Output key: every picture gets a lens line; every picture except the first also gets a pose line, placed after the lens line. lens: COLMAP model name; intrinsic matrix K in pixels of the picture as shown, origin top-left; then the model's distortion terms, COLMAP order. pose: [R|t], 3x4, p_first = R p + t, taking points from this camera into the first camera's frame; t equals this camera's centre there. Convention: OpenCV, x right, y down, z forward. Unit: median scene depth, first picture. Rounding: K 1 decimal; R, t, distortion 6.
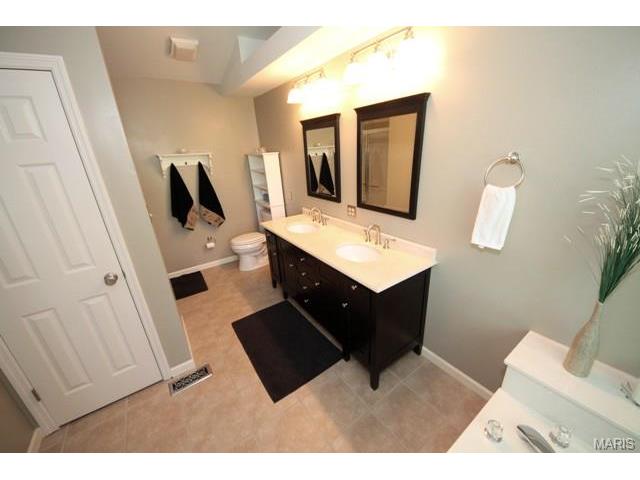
lens RADIAL K [[248.2, 0, 322.2], [0, 248.2, 238.6], [0, 0, 1]] dist [0.008689, -0.005125]
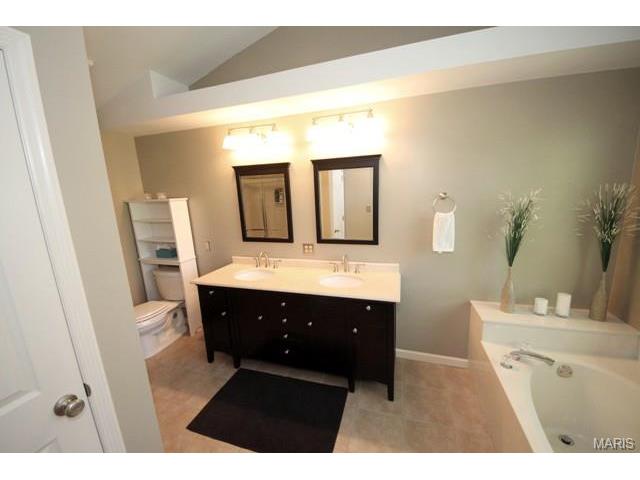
lens RADIAL K [[248.2, 0, 326.7], [0, 248.2, 236.5], [0, 0, 1]] dist [0.008689, -0.005125]
pose [[0.788592, -0.089581, 0.608357, -0.483032], [0.213265, 0.967769, -0.133944, -0.002298], [-0.576750, 0.235368, 0.782280, 0.114182]]
